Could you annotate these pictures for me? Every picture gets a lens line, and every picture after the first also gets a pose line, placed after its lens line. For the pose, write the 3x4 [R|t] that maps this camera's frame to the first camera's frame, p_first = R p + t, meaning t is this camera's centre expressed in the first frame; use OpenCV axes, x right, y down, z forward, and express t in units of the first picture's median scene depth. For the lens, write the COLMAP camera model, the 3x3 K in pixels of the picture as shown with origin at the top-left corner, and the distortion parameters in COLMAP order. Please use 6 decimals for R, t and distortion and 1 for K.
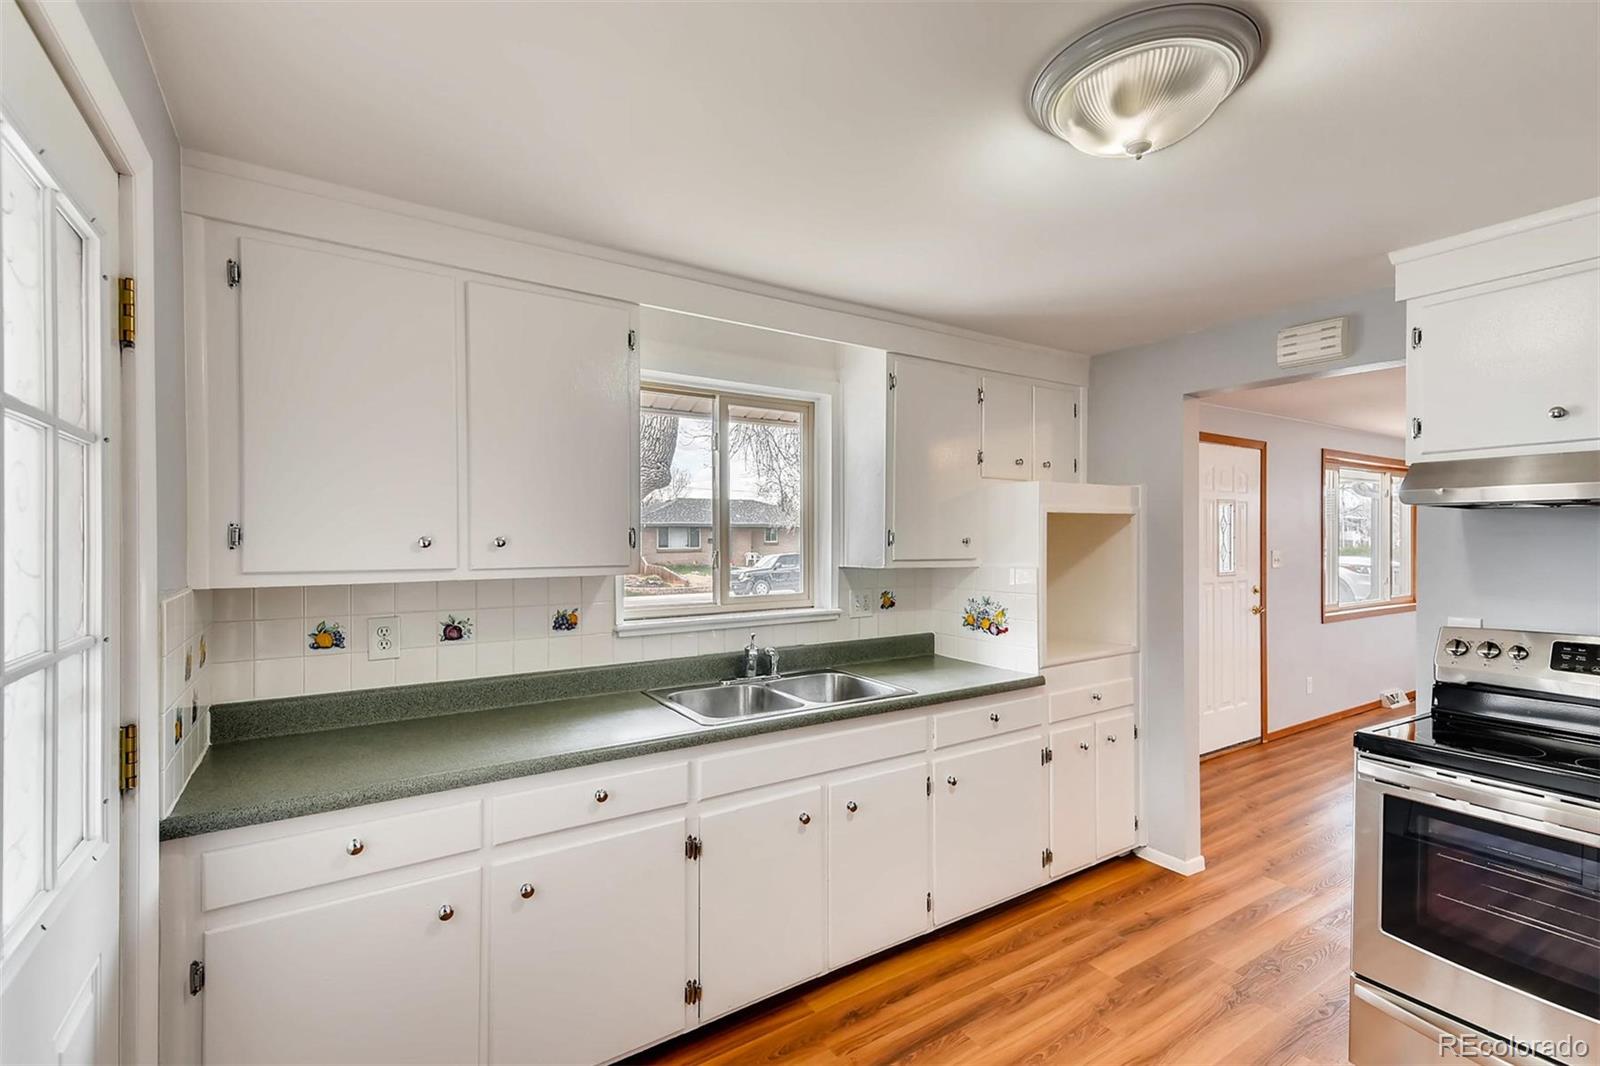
lens RADIAL K [[717.4, 0, 807.9], [0, 717.4, 544.3], [0, 0, 1]] dist [0.023867, -0.000200]
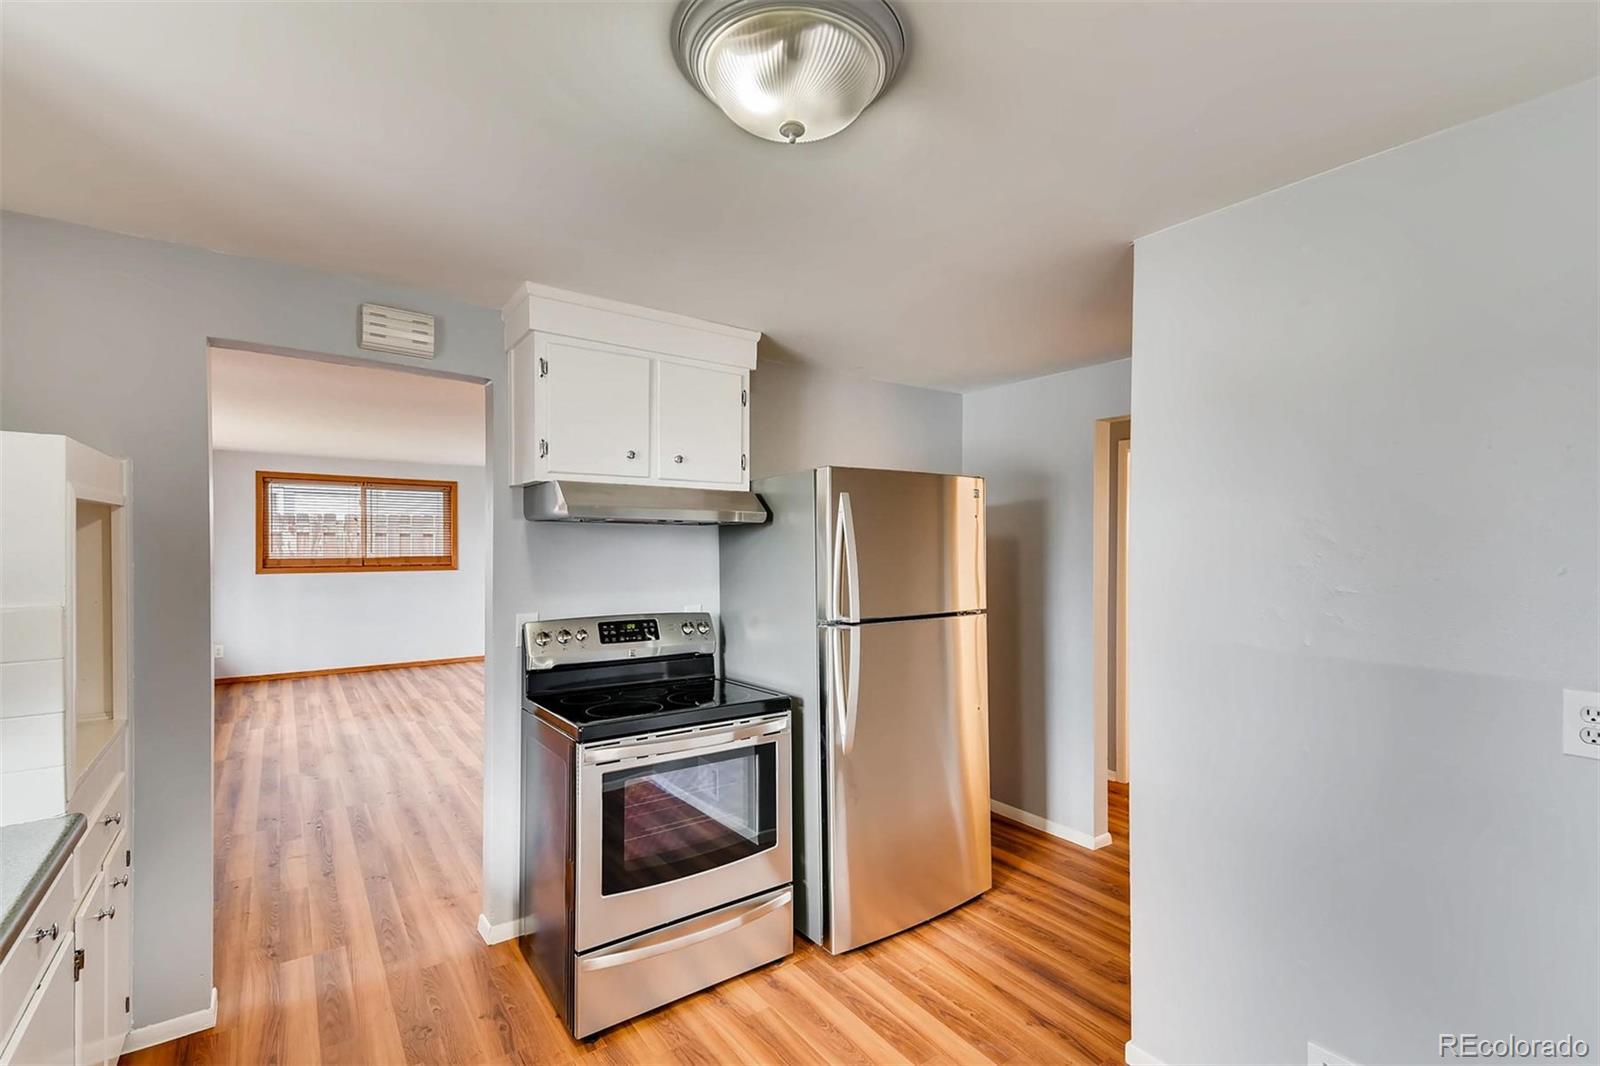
lens RADIAL K [[717.4, 0, 807.9], [0, 717.4, 544.3], [0, 0, 1]] dist [0.023867, -0.000200]
pose [[-0.044957, -0.004563, 0.998979, -0.128232], [0.001740, 0.999988, 0.004646, -0.006807], [-0.998987, 0.001947, -0.044948, 0.282957]]
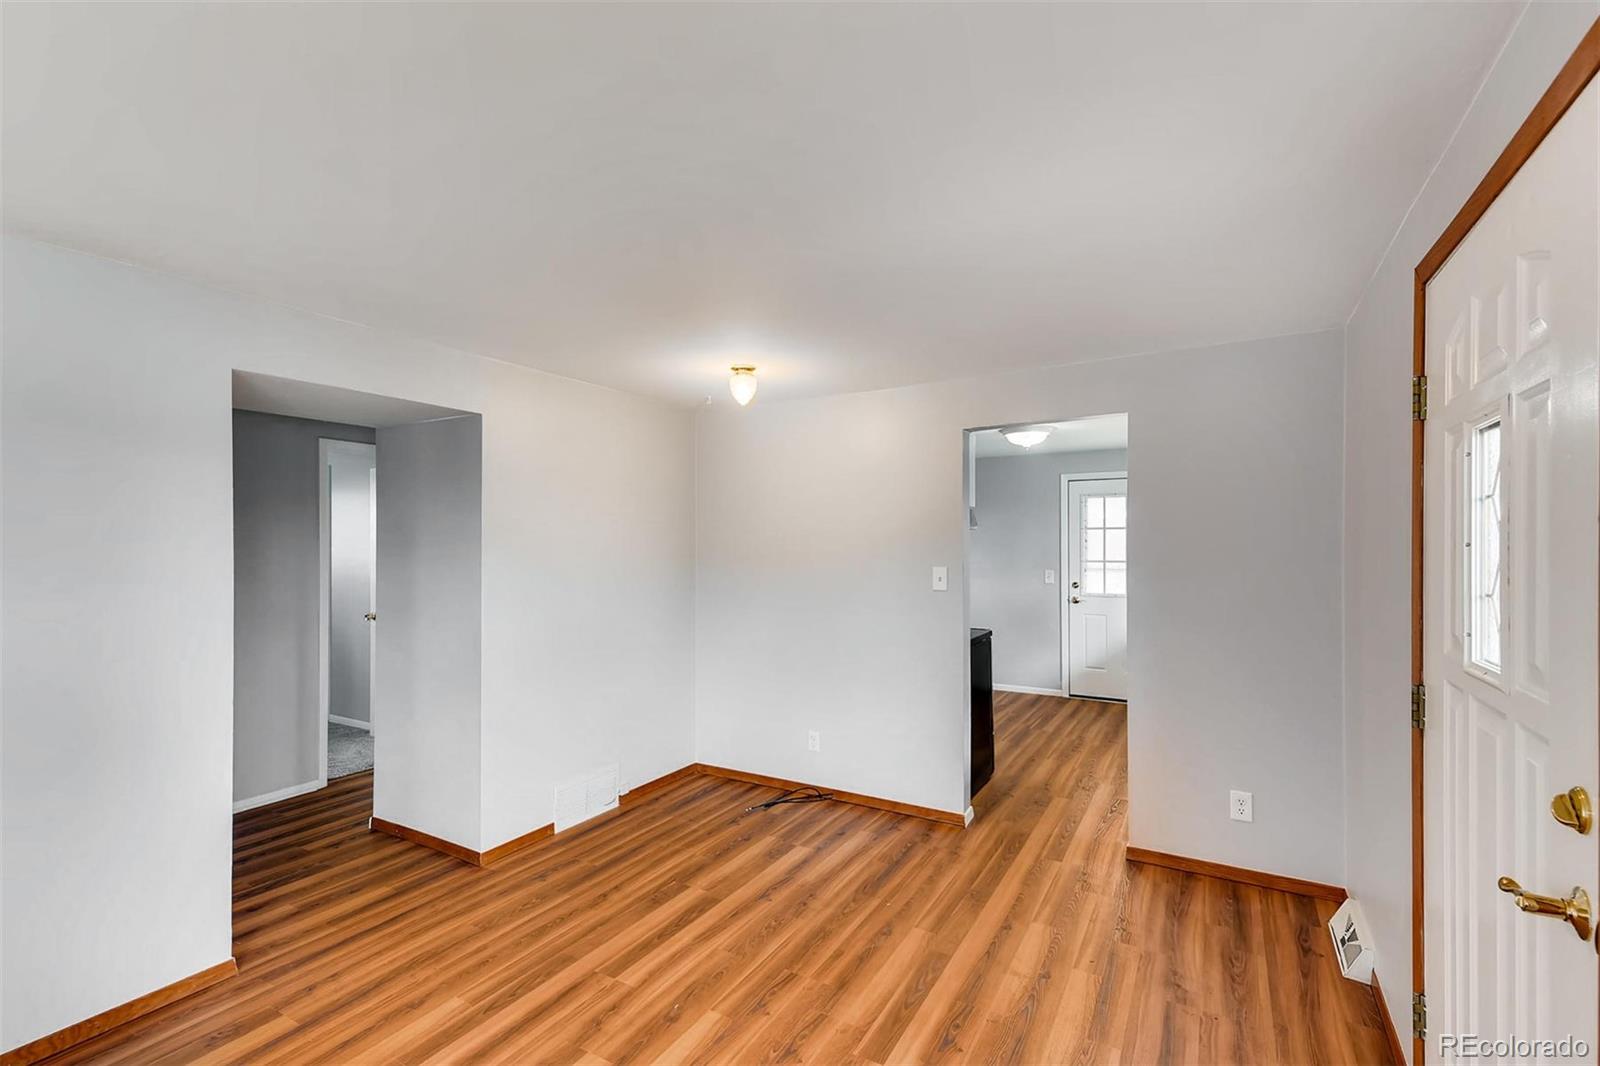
lens RADIAL K [[717.4, 0, 807.9], [0, 717.4, 544.3], [0, 0, 1]] dist [0.023867, -0.000200]
pose [[-0.891084, 0.004725, -0.453815, 0.902694], [0.003350, 0.999987, 0.003833, -0.009837], [0.453827, 0.001895, -0.891088, 1.090536]]
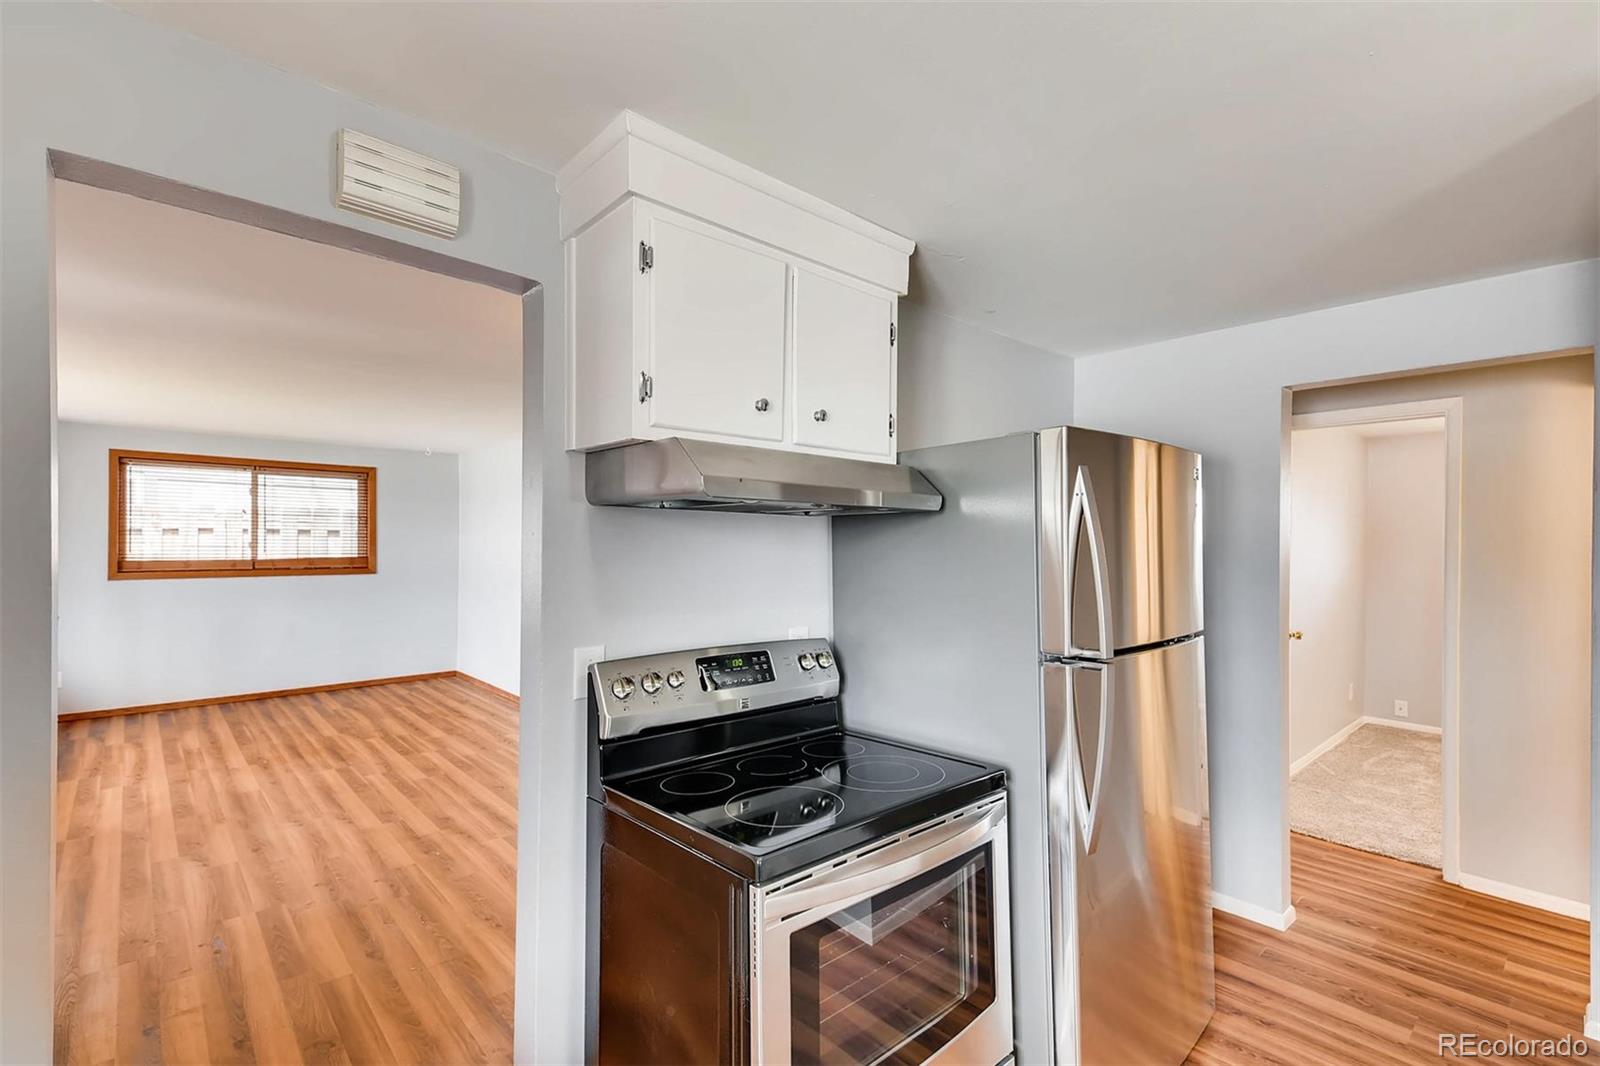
lens RADIAL K [[726.5, 0, 807.1], [0, 726.5, 540.0], [0, 0, 1]] dist [0.030332, -0.007677]
pose [[-0.157211, 0.001306, 0.987564, 0.052052], [-0.001160, 0.999998, -0.001507, -0.004715], [-0.987564, -0.001382, -0.157209, 0.420237]]
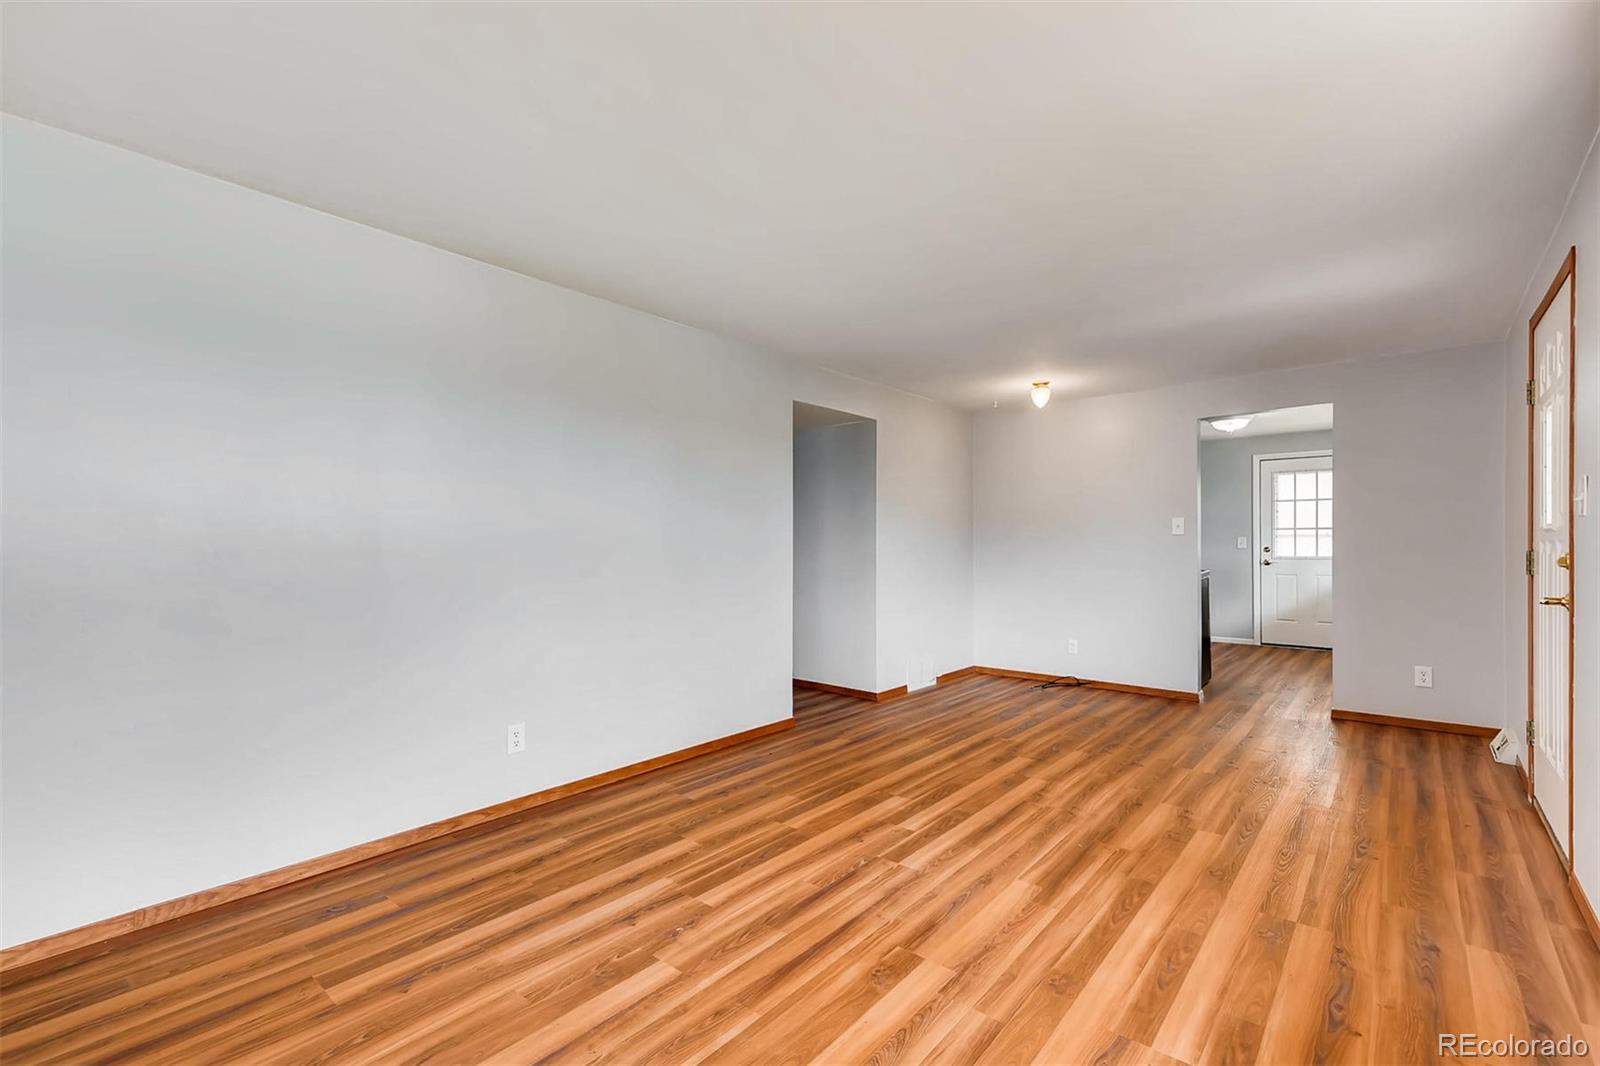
lens RADIAL K [[696.7, 0, 811.6], [0, 696.7, 538.8], [0, 0, 1]] dist [0.016795, -0.000388]
pose [[-0.959630, 0.004807, -0.281223, 1.248027], [0.004396, 0.999988, 0.002091, 0.044266], [0.281230, 0.000770, -0.959640, 1.321214]]
